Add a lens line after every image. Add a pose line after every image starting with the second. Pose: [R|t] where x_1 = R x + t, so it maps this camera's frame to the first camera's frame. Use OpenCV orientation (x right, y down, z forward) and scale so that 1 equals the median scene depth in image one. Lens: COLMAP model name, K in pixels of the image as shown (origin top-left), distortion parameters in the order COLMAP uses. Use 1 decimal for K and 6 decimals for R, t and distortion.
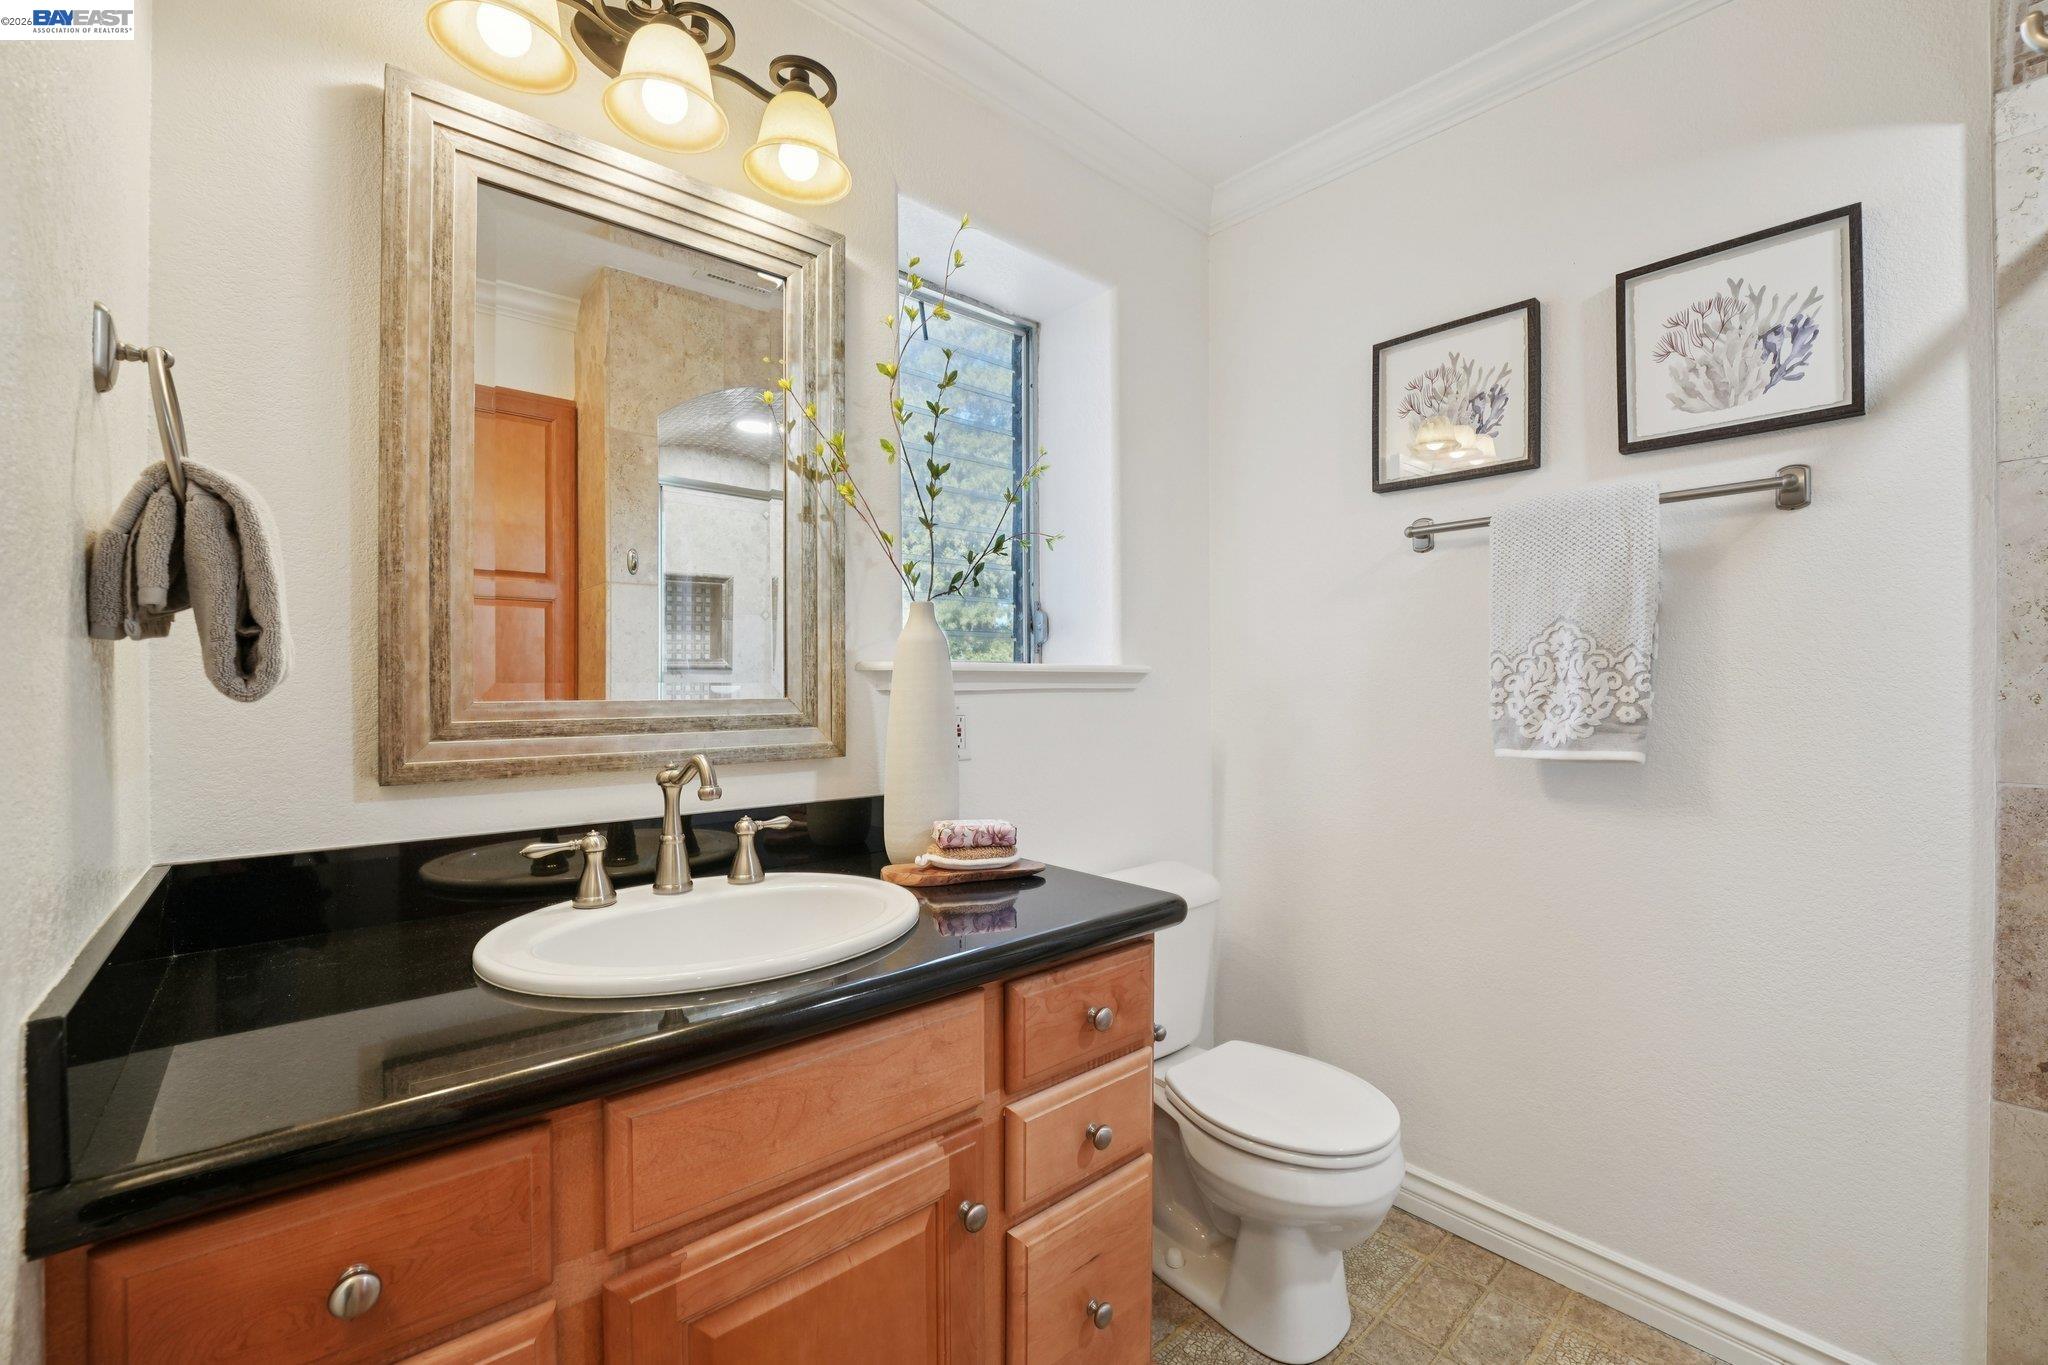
lens RADIAL K [[835.0, 0, 1026.8], [0, 835.0, 678.2], [0, 0, 1]] dist [-0.032810, 0.004820]
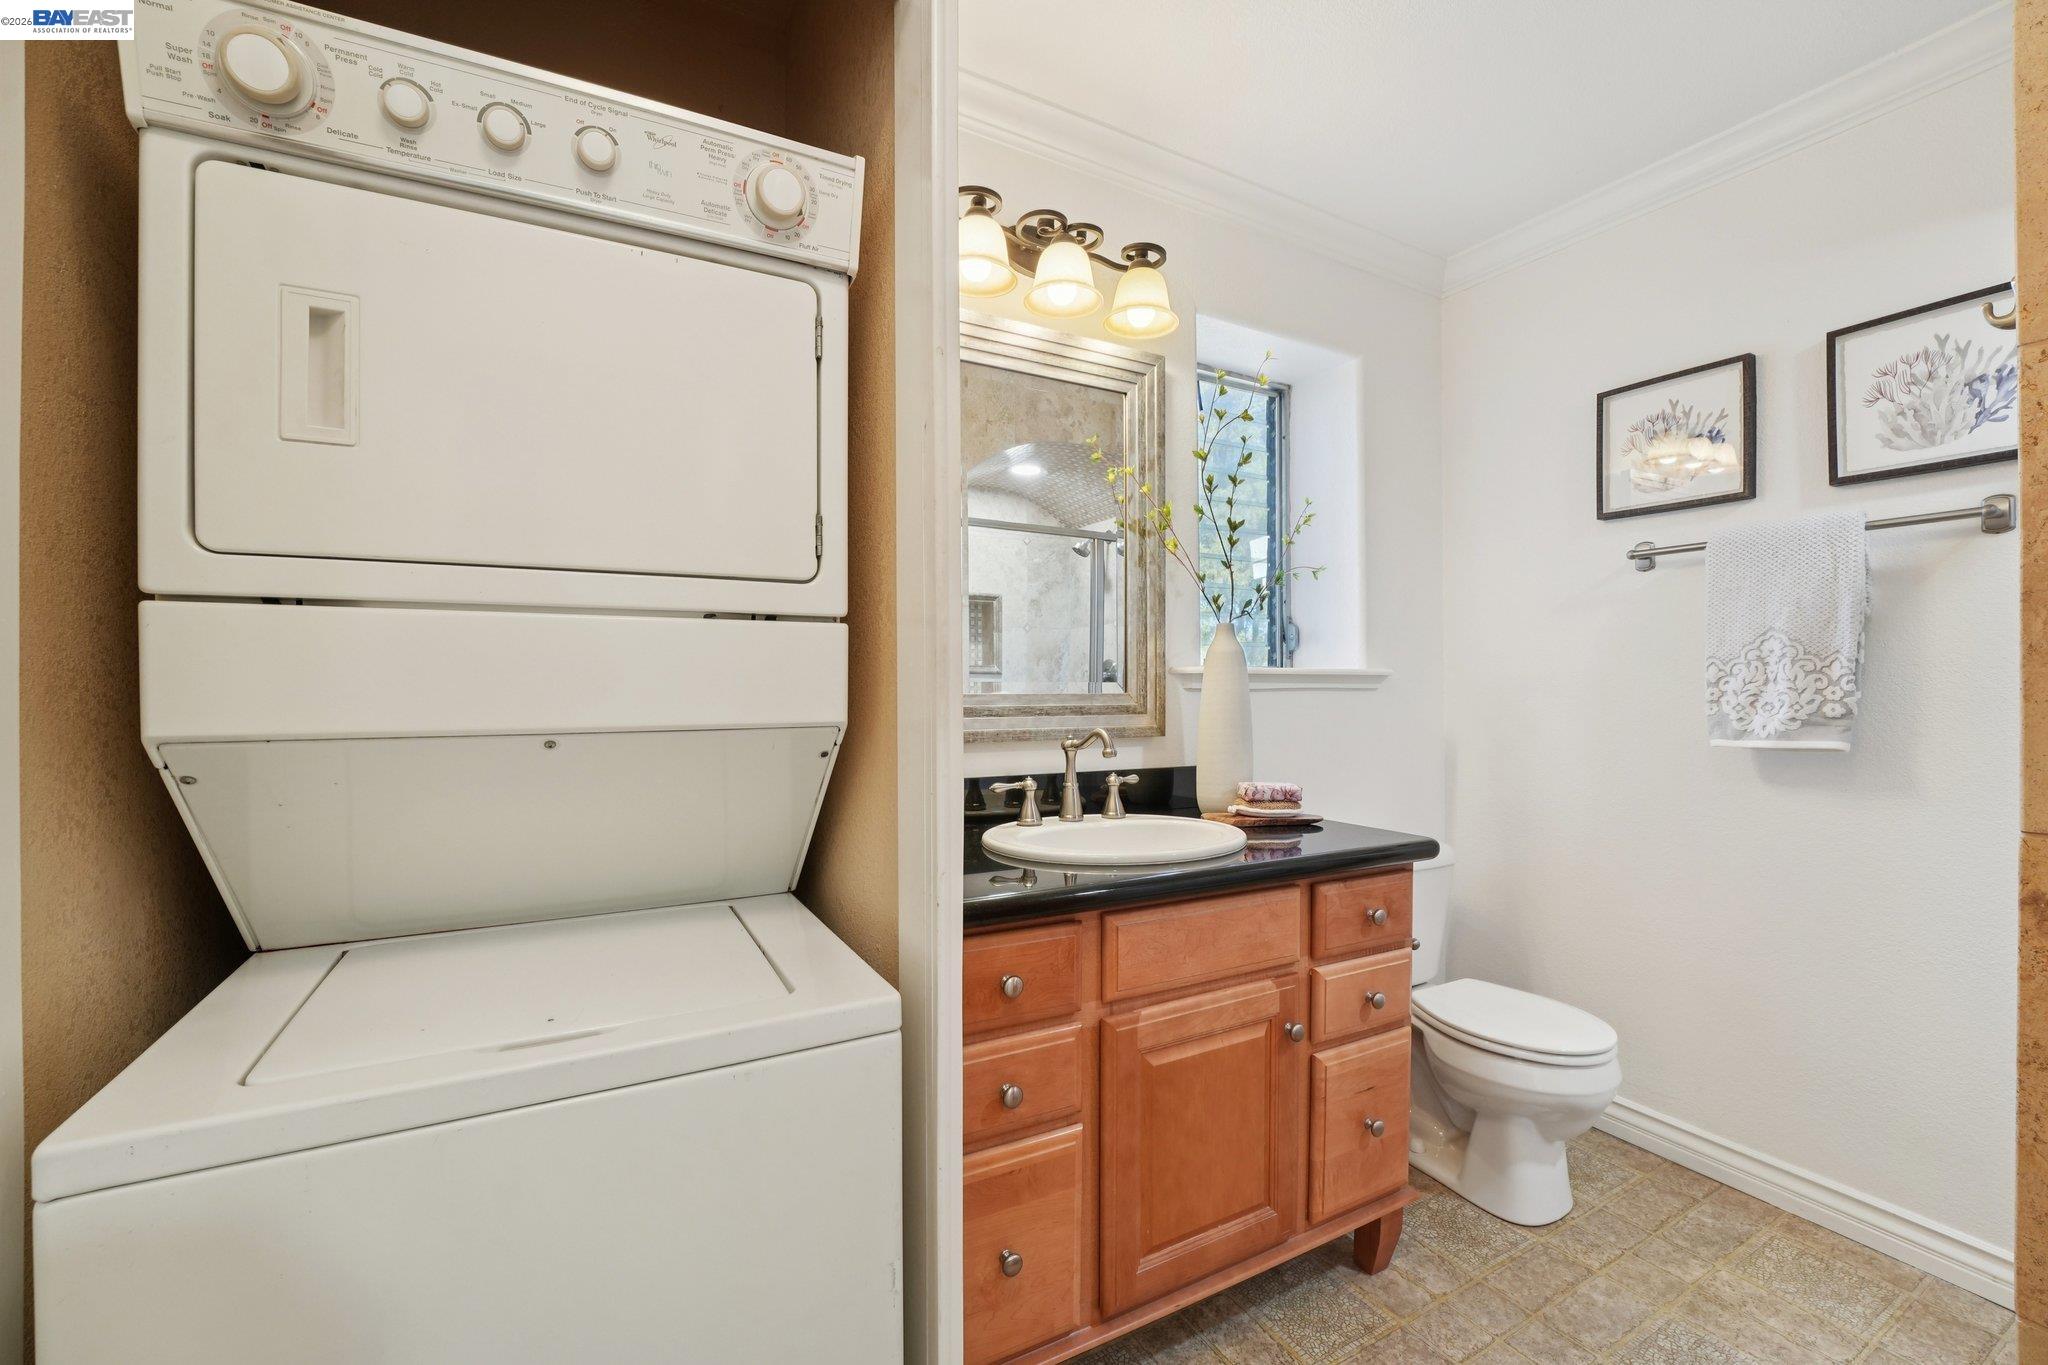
lens RADIAL K [[835.0, 0, 1022.2], [0, 835.0, 682.4], [0, 0, 1]] dist [-0.032810, 0.004820]
pose [[0.973932, 0.001239, -0.226837, -0.139353], [-0.001201, 0.999999, 0.000305, 0.005324], [0.226837, -0.000025, 0.973933, -0.400070]]
